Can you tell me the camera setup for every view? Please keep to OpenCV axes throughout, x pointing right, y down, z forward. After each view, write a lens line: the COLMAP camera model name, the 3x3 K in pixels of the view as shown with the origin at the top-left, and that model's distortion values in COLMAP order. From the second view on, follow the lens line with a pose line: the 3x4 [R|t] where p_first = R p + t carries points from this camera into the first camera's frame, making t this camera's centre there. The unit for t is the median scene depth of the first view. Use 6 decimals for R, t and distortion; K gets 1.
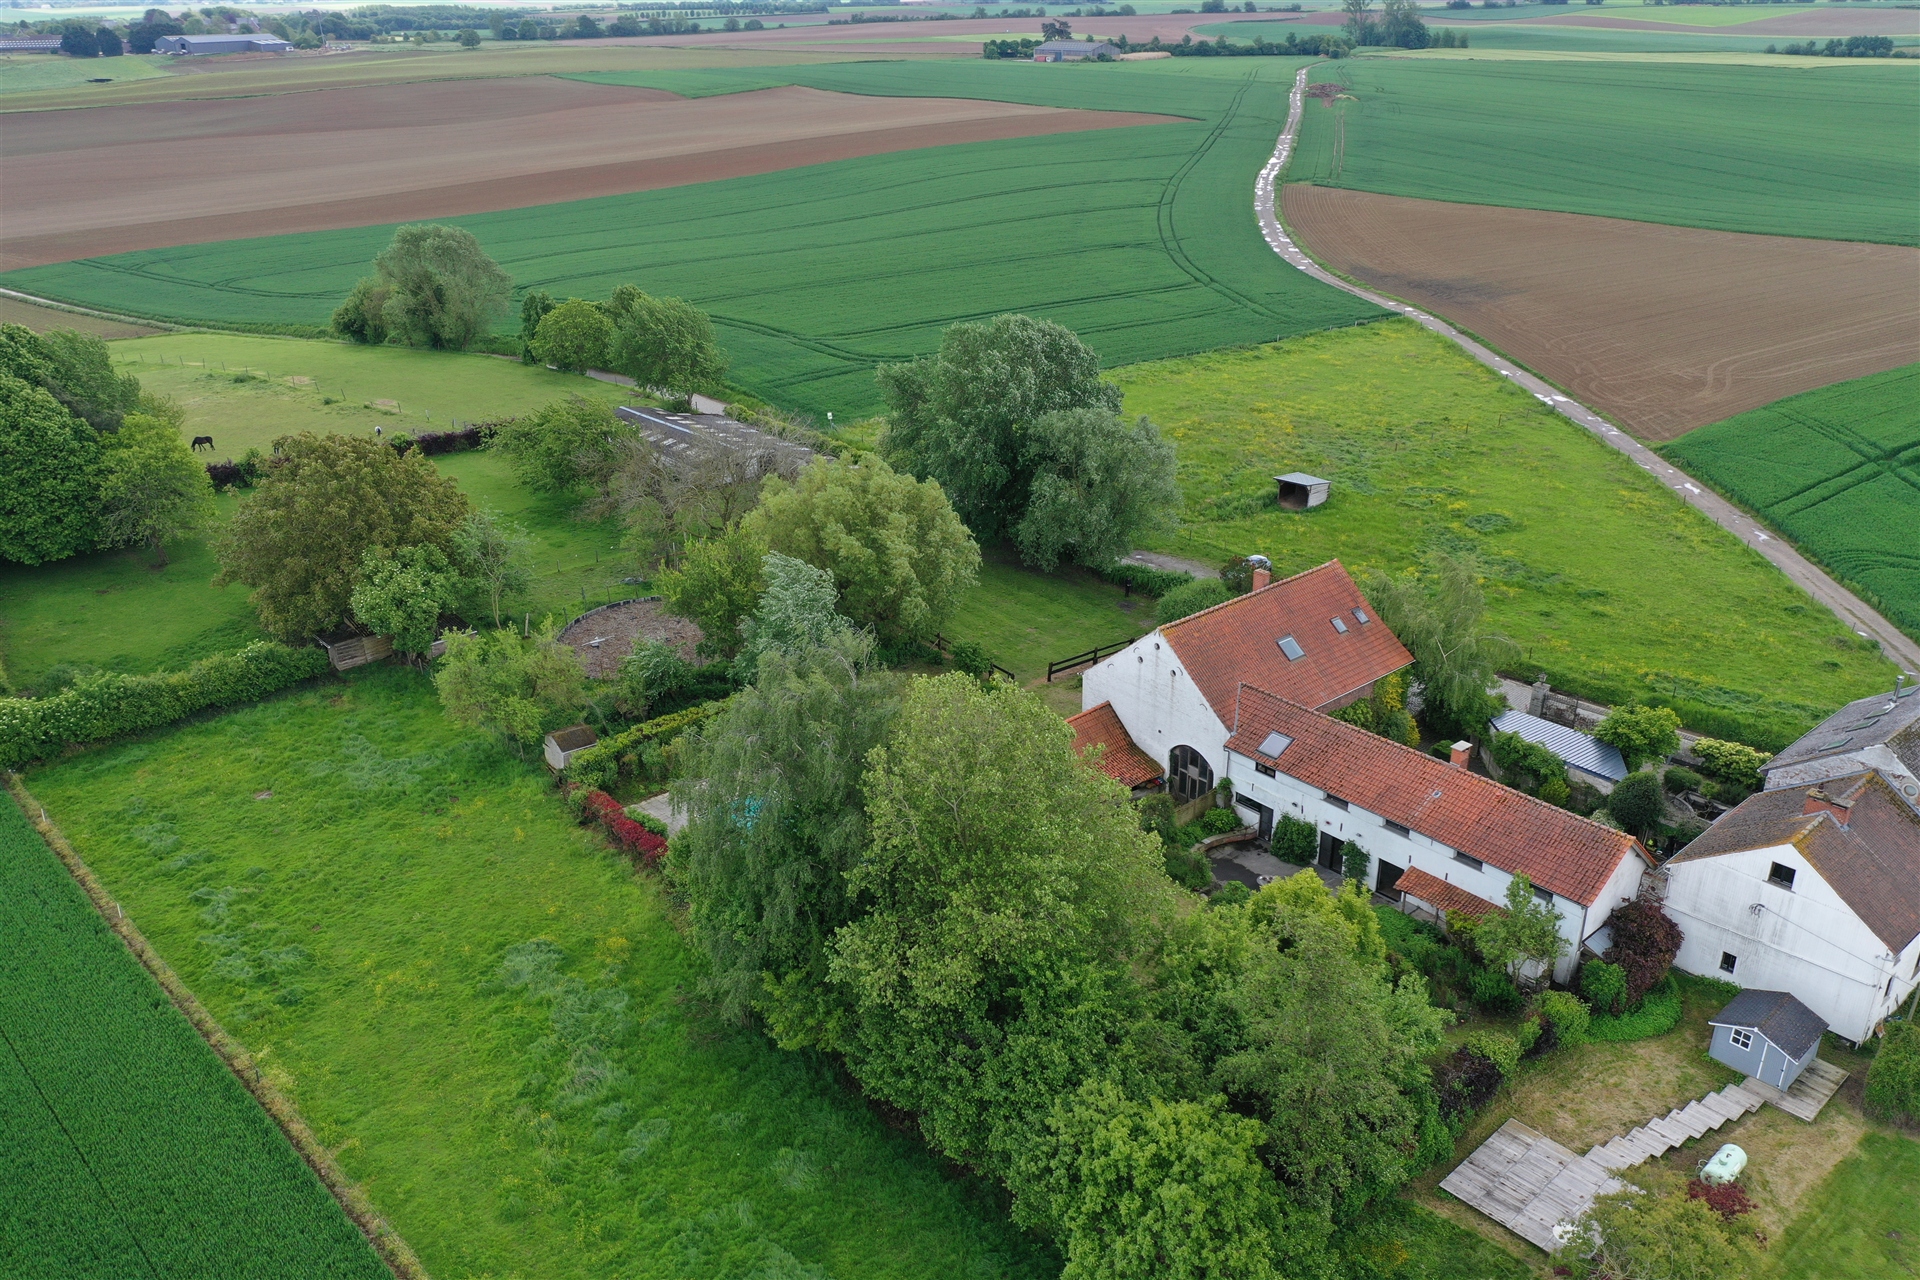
lens RADIAL K [[1525.4, 0, 960.0], [0, 1525.4, 640.0], [0, 0, 1]] dist [0.003172, -0.000615]
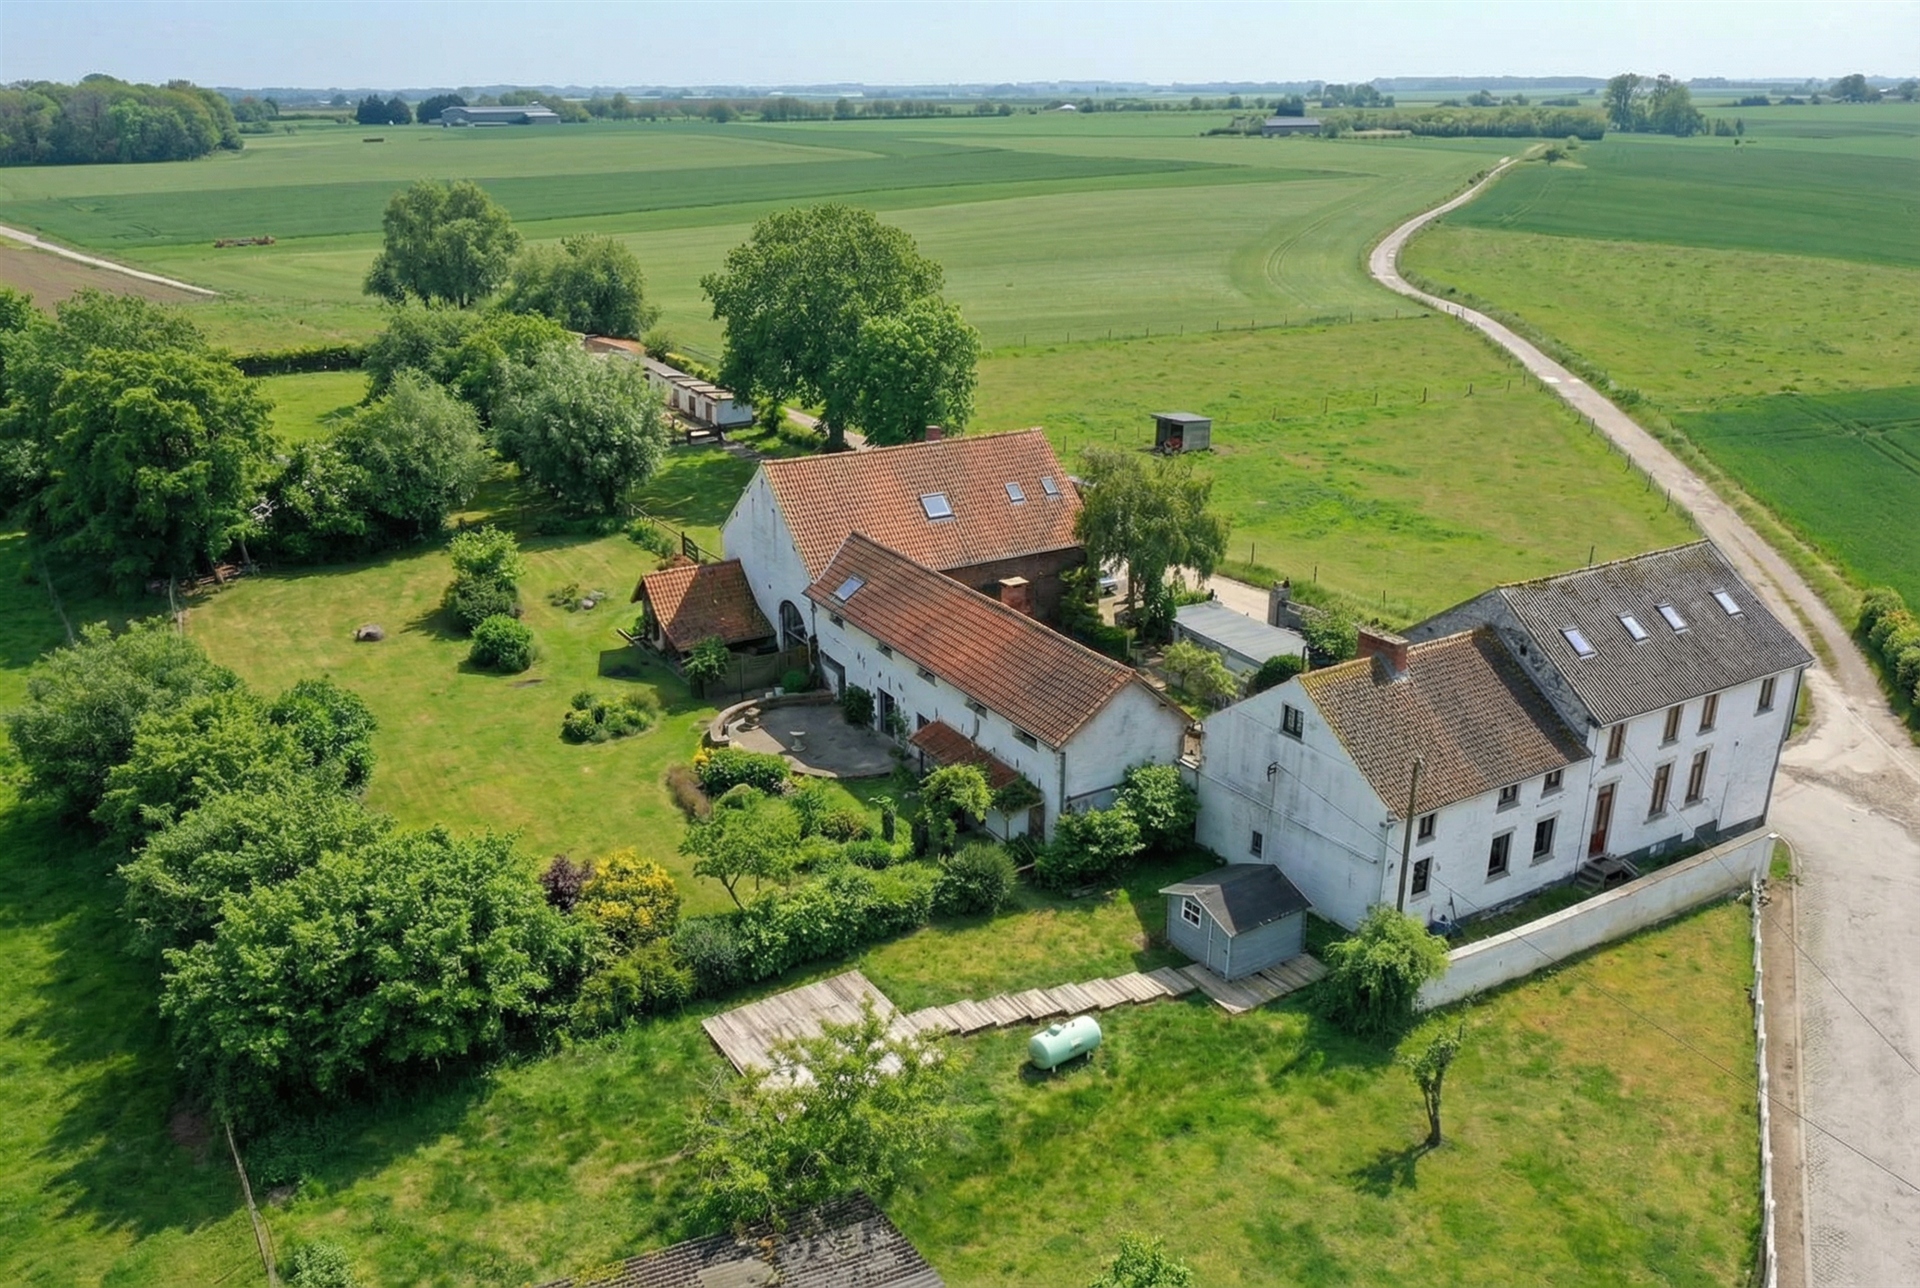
lens RADIAL K [[1525.4, 0, 960.0], [0, 1525.4, 644.0], [0, 0, 1]] dist [0.003172, -0.000615]
pose [[0.983722, 0.066983, -0.166748, 0.307389], [-0.077143, 0.995490, -0.055211, 0.105414], [0.162298, 0.067175, 0.984452, 0.122127]]
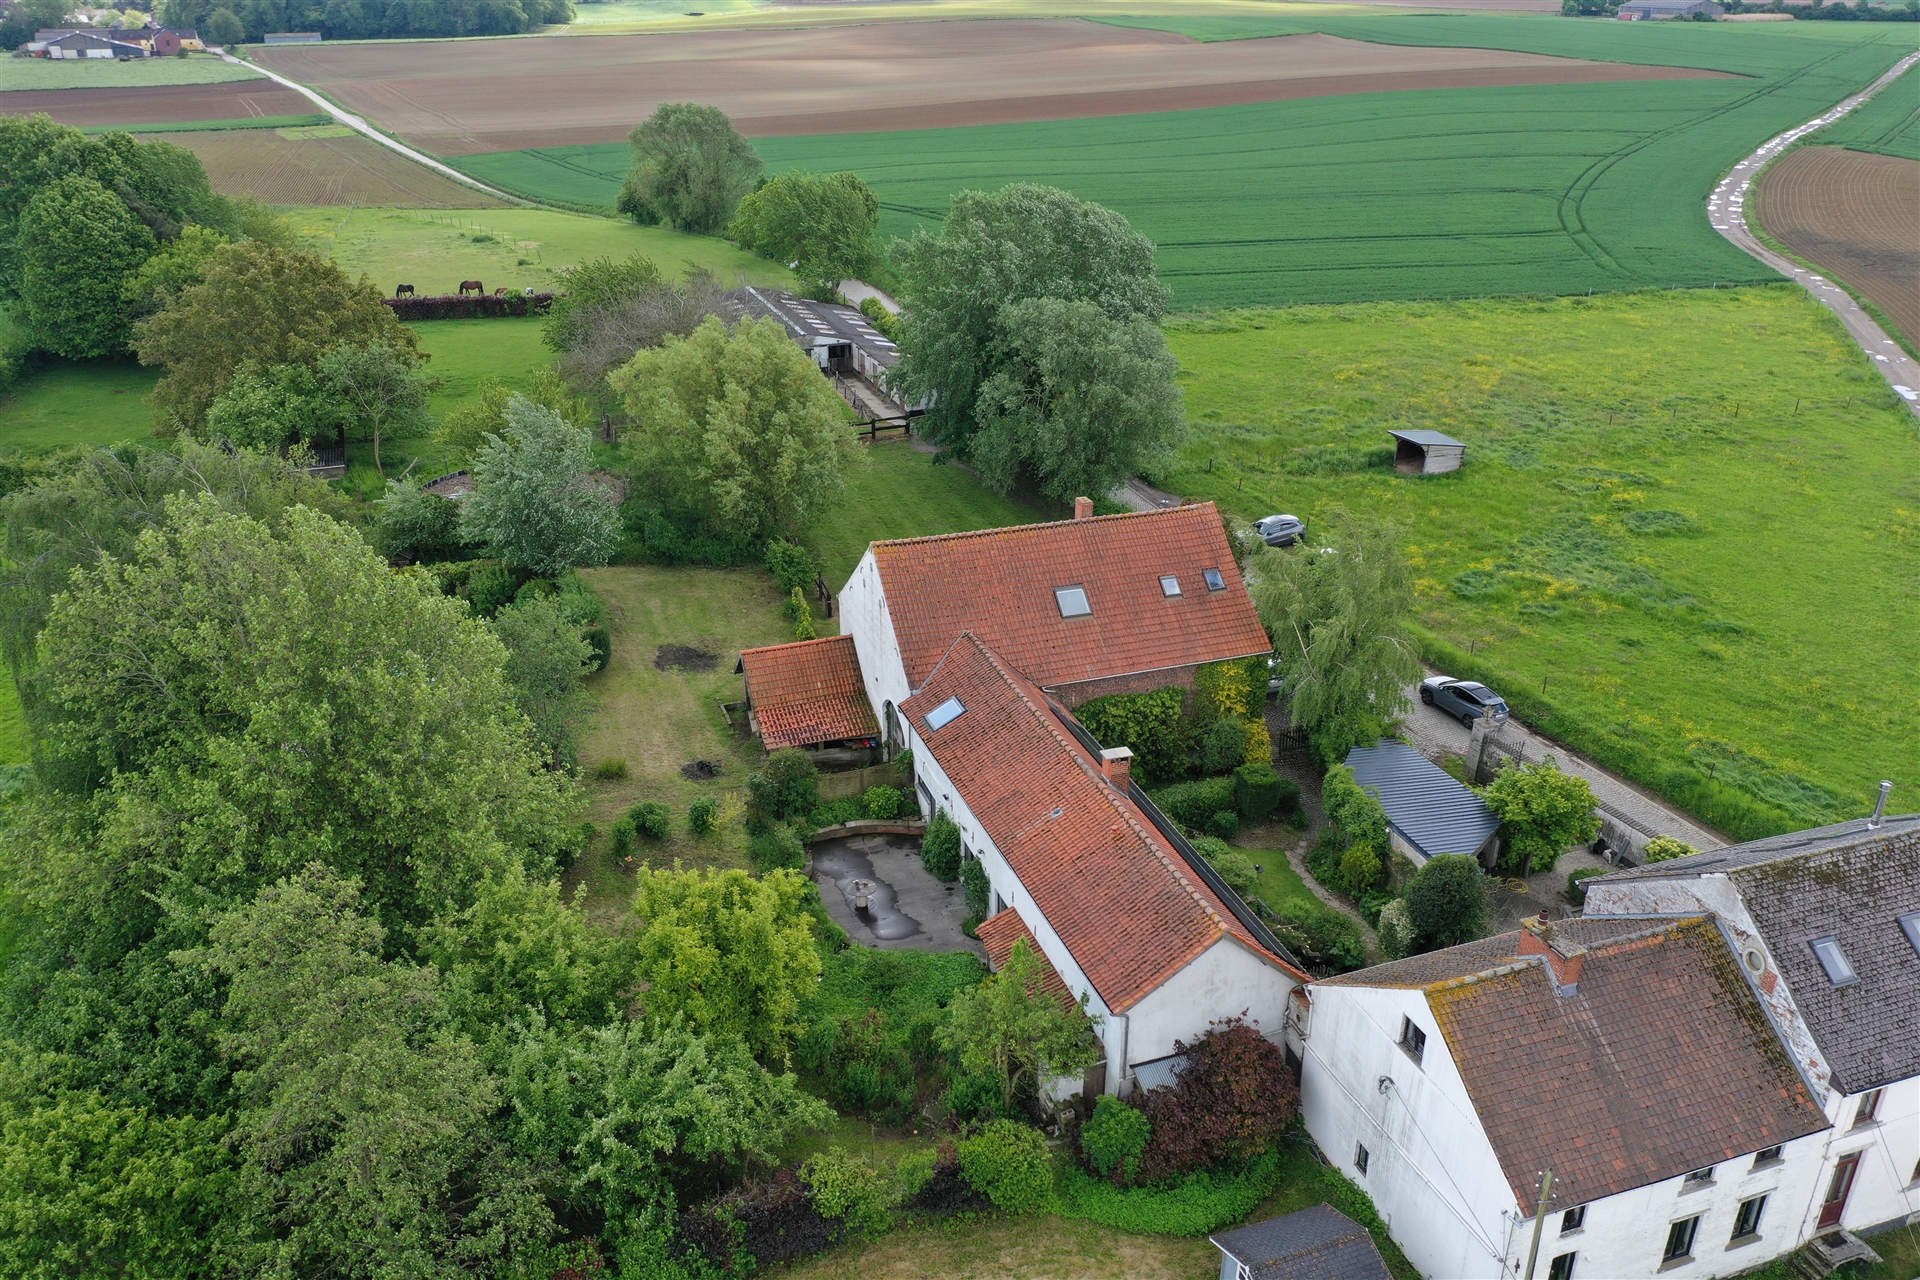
lens RADIAL K [[1525.4, 0, 960.0], [0, 1525.4, 640.0], [0, 0, 1]] dist [0.003172, -0.000615]
pose [[0.927951, 0.162133, -0.335588, 0.338712], [-0.156519, 0.986699, 0.043907, -0.000502], [0.338243, 0.011782, 0.940985, 0.226070]]
